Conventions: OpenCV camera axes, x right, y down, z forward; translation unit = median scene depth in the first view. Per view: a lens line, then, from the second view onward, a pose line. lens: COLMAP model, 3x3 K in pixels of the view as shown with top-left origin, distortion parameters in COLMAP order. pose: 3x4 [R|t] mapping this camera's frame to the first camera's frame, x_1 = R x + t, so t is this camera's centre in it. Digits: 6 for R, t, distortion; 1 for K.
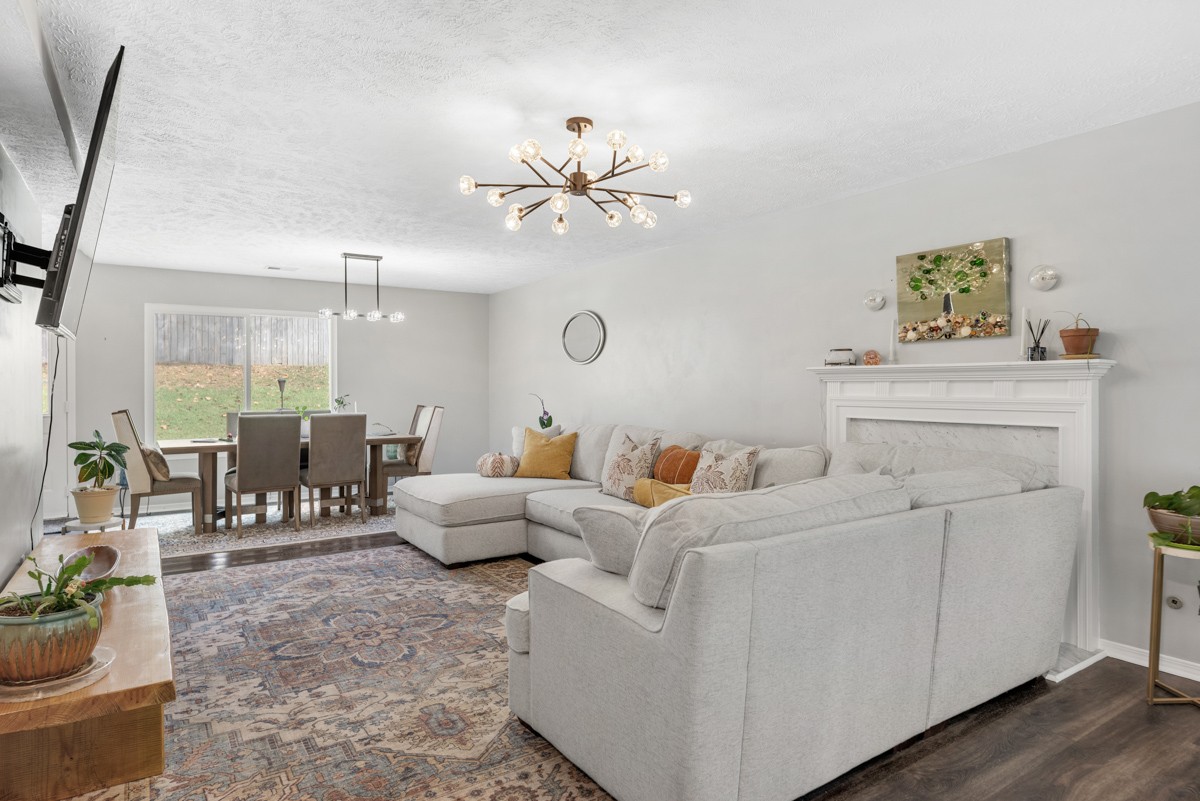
lens RADIAL K [[685.8, 0, 605.0], [0, 685.8, 396.1], [0, 0, 1]] dist [0.002942, -0.000566]
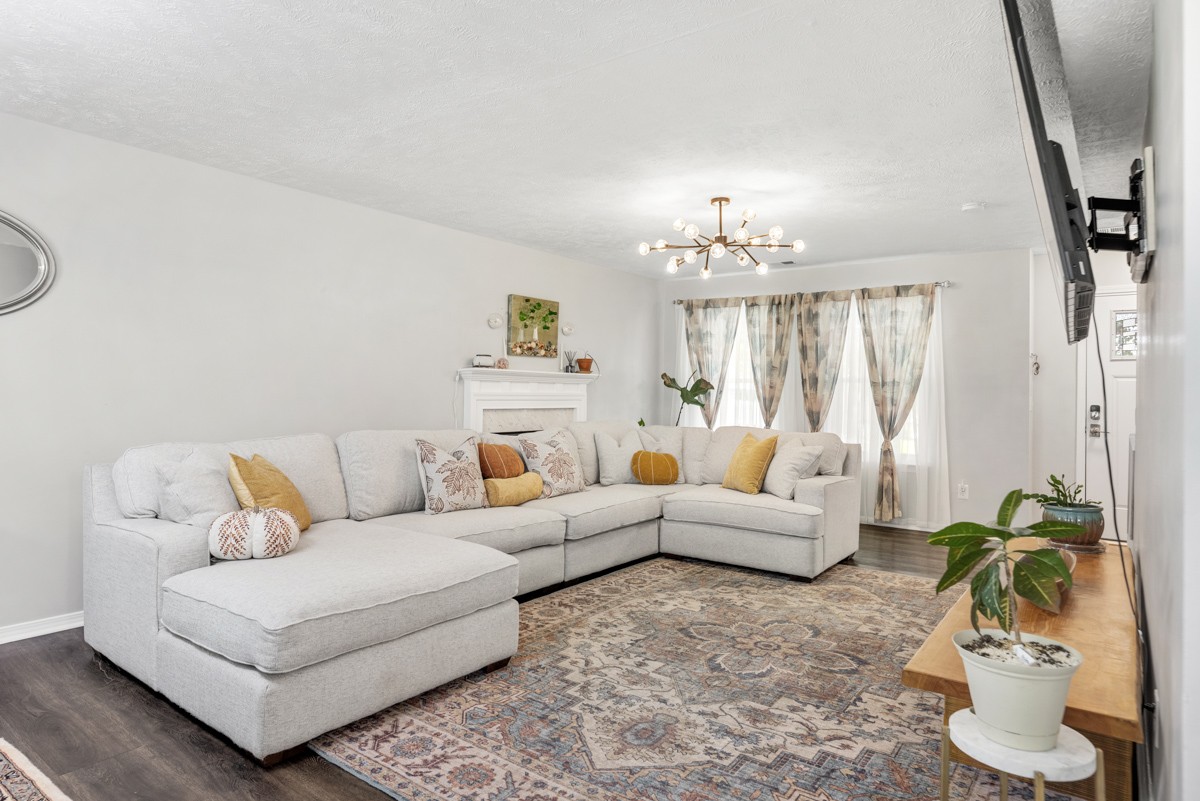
lens RADIAL K [[685.8, 0, 605.0], [0, 685.8, 396.1], [0, 0, 1]] dist [0.002942, -0.000566]
pose [[-0.333445, -0.007783, 0.942738, -1.070677], [-0.001442, 0.999969, 0.007745, -0.002763], [-0.942769, 0.001223, -0.333446, 1.405813]]
